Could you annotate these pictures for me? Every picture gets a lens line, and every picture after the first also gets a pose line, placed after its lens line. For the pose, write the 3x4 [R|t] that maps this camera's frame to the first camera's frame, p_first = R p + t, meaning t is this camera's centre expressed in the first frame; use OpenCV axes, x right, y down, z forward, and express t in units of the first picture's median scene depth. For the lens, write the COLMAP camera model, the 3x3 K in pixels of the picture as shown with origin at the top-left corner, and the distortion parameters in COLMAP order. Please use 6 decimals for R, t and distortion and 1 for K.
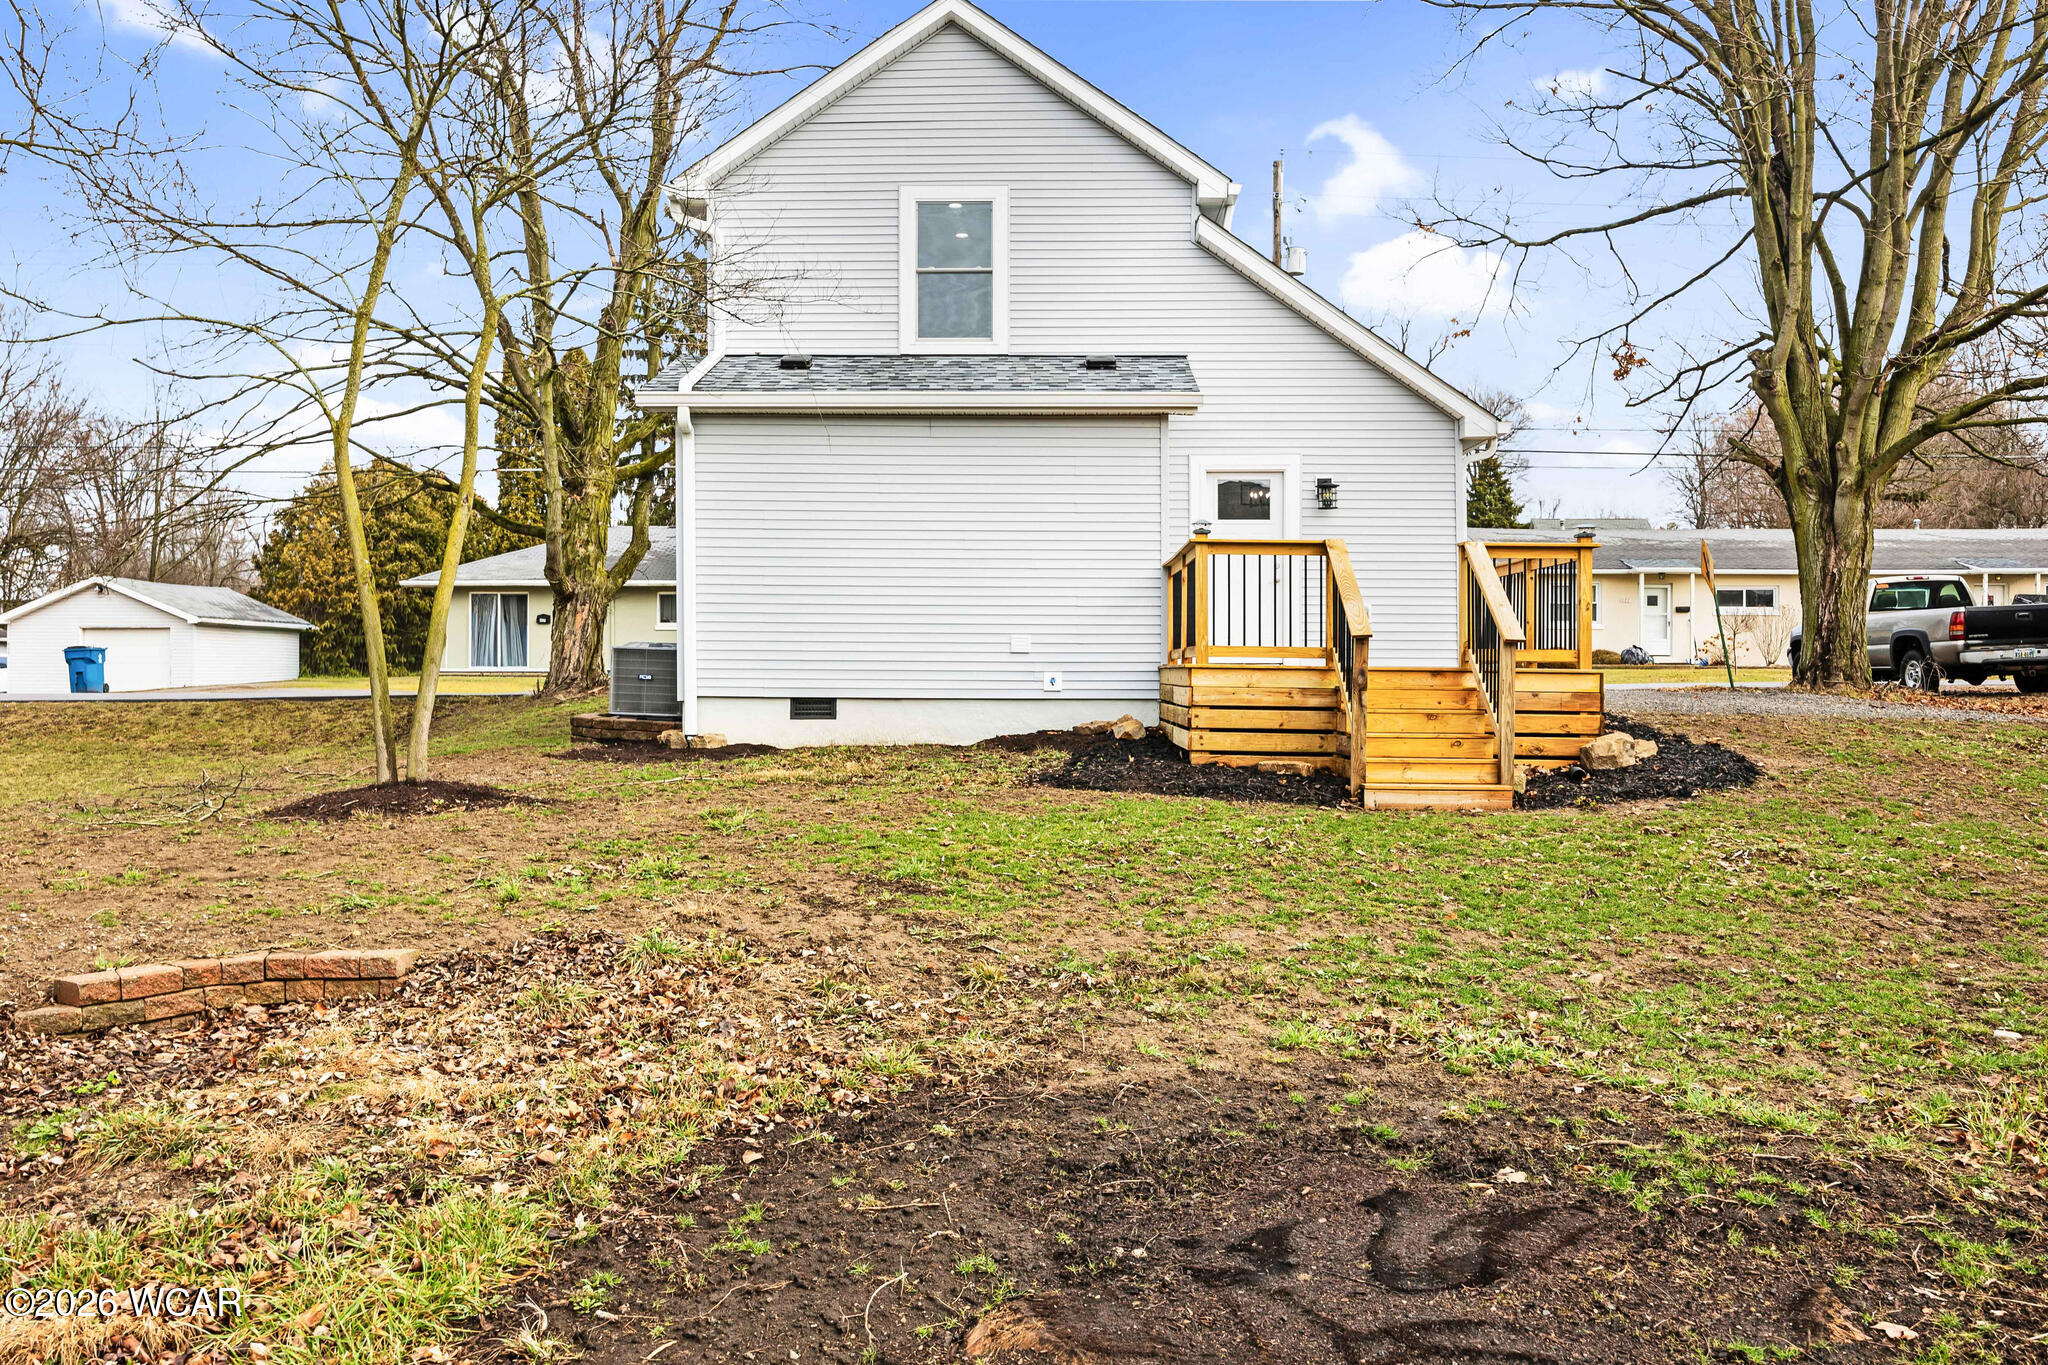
lens RADIAL K [[1747.4, 0, 1021.0], [0, 1747.4, 685.2], [0, 0, 1]] dist [0.020855, 0.003108]
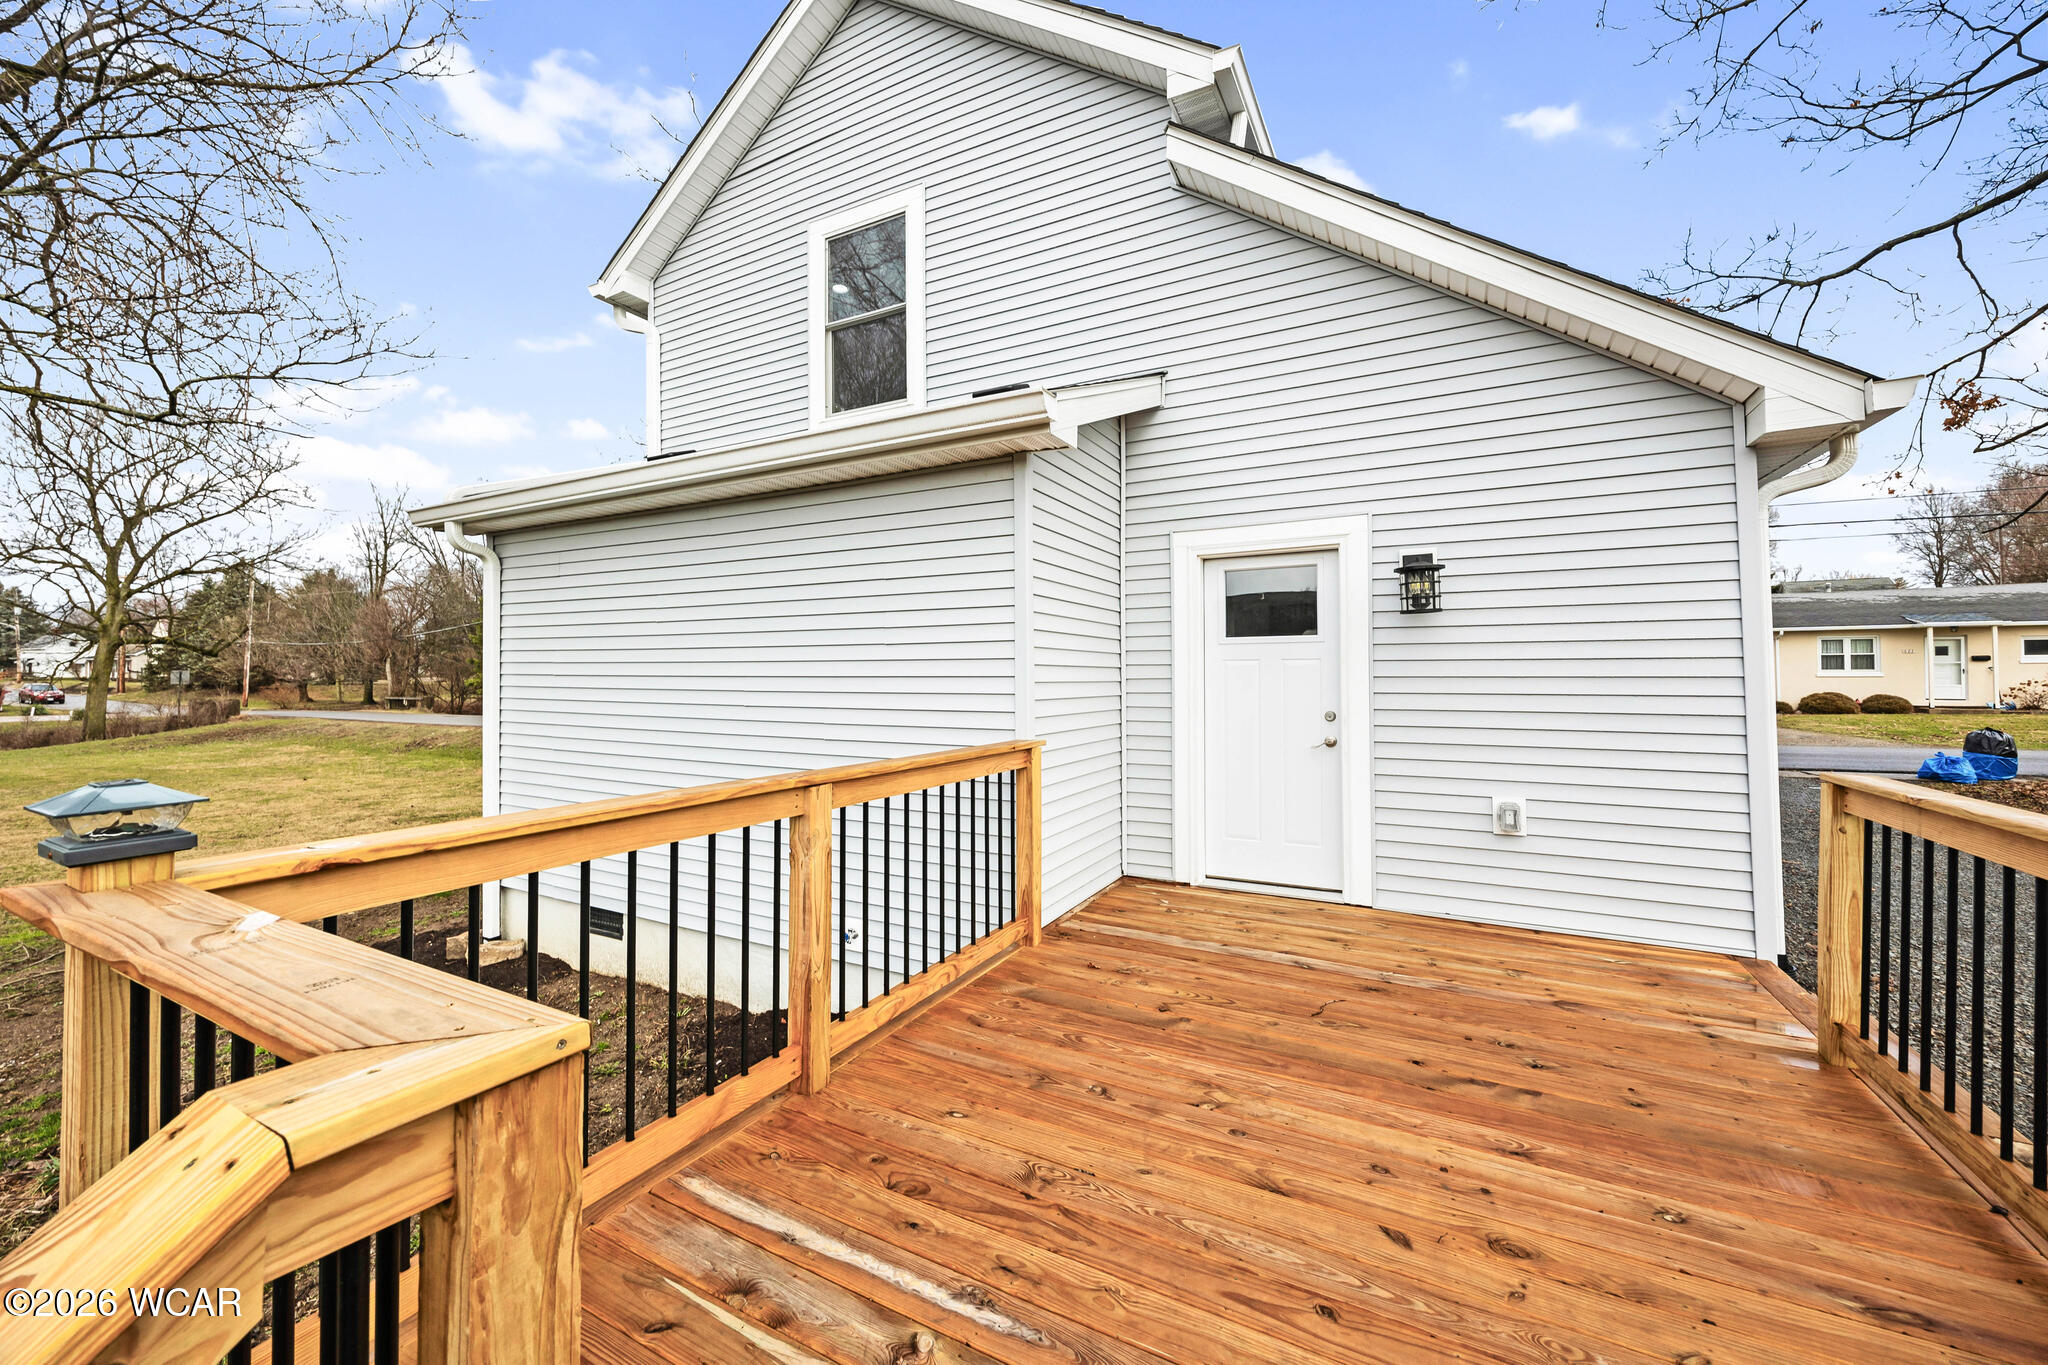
lens RADIAL K [[794.0, 0, 1020.2], [0, 794.0, 673.0], [0, 0, 1]] dist [-0.002460, 0.000059]
pose [[0.888664, -0.010480, -0.458438, 0.175575], [0.004858, 0.999898, -0.013440, -0.079410], [0.458532, 0.009716, 0.888625, 0.728618]]
